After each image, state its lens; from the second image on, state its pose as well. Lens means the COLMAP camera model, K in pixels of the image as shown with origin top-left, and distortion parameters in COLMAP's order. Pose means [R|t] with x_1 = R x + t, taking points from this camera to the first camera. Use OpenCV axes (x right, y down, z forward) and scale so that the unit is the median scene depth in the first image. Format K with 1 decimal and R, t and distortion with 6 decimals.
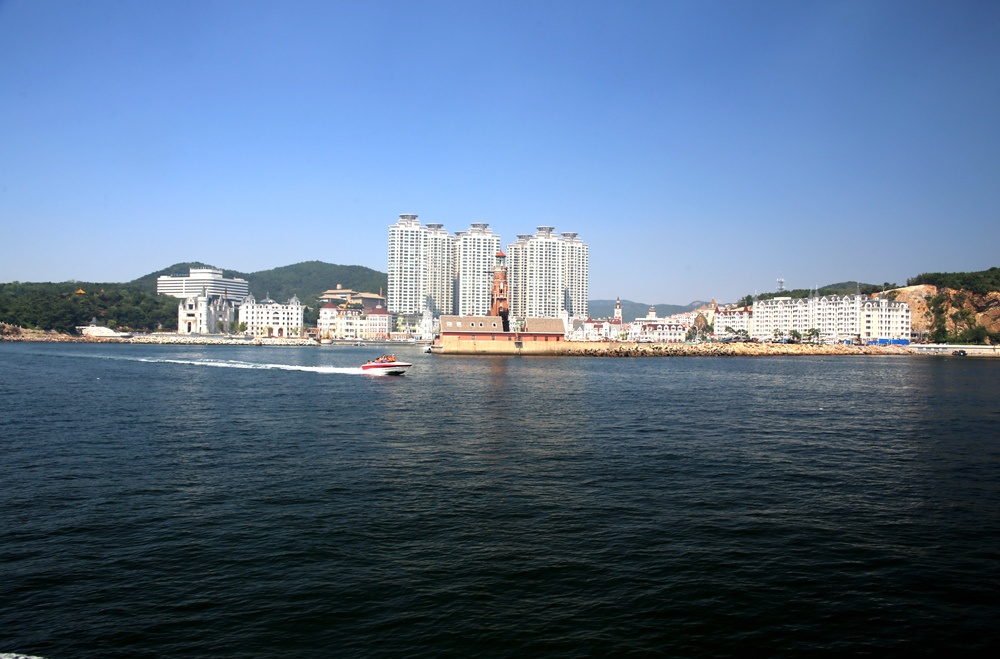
lens RADIAL K [[828.8, 0, 500.0], [0, 828.8, 344.1], [0, 0, 1]] dist [-0.148623, 0.001511]
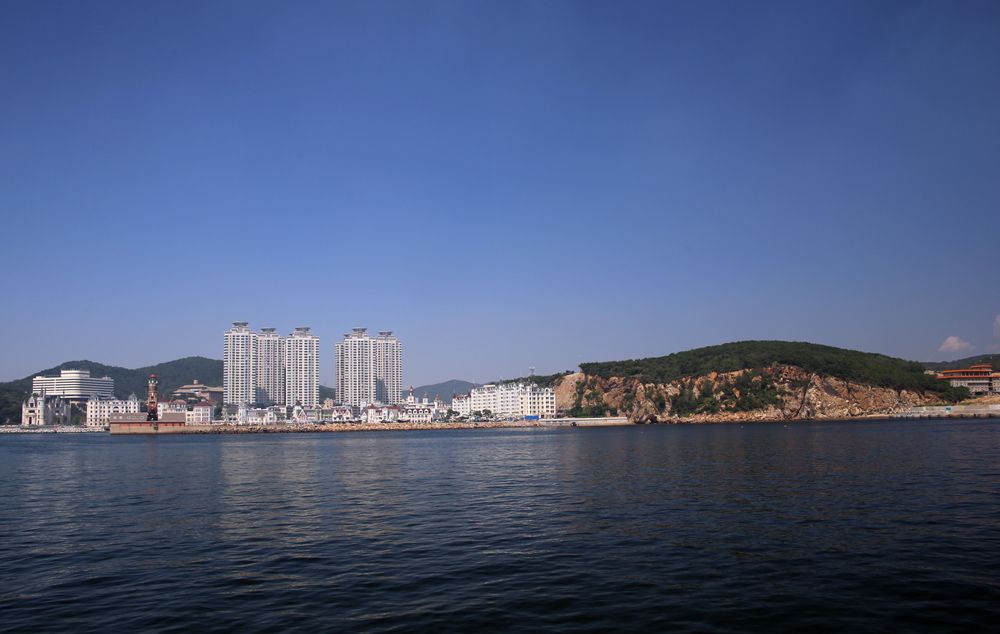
lens RADIAL K [[854.9, 0, 500.0], [0, 854.9, 317.0], [0, 0, 1]] dist [-0.173243, 0.139186]
pose [[0.997857, -0.028826, 0.058733, 0.258197], [0.036037, 0.991418, -0.125664, 0.005539], [-0.054607, 0.127512, 0.990333, -0.320694]]
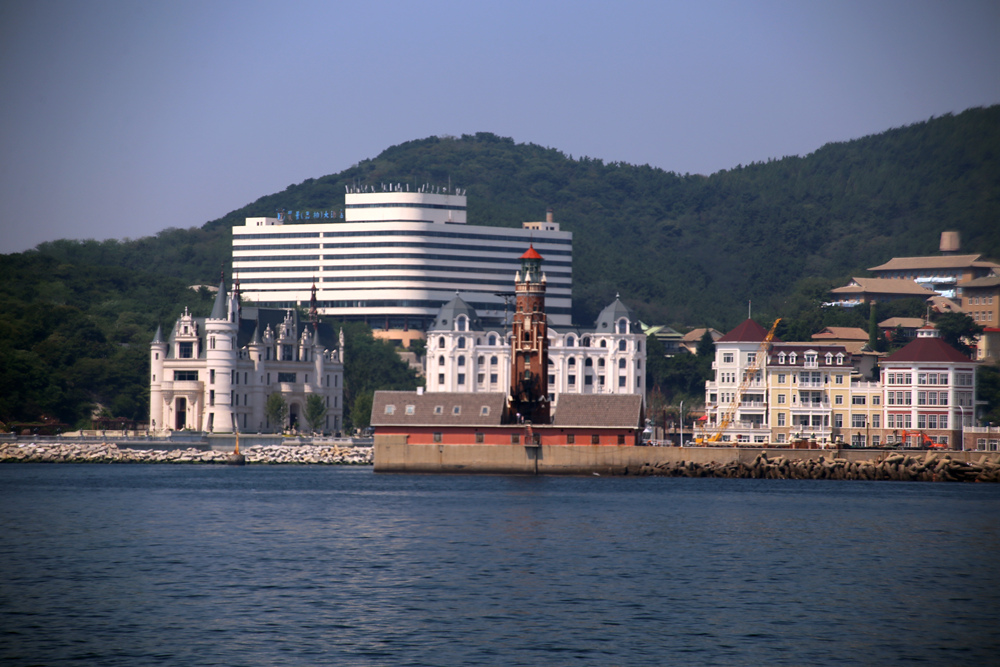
lens RADIAL K [[4887.1, 0, 499.7], [0, 4887.1, 355.8], [0, 0, 1]] dist [1.718643, 2.239861]
pose [[0.908174, -0.011329, -0.418440, 0.460928], [-0.000744, 0.999588, -0.028677, 0.010139], [0.418593, 0.026355, 0.907792, -0.602736]]
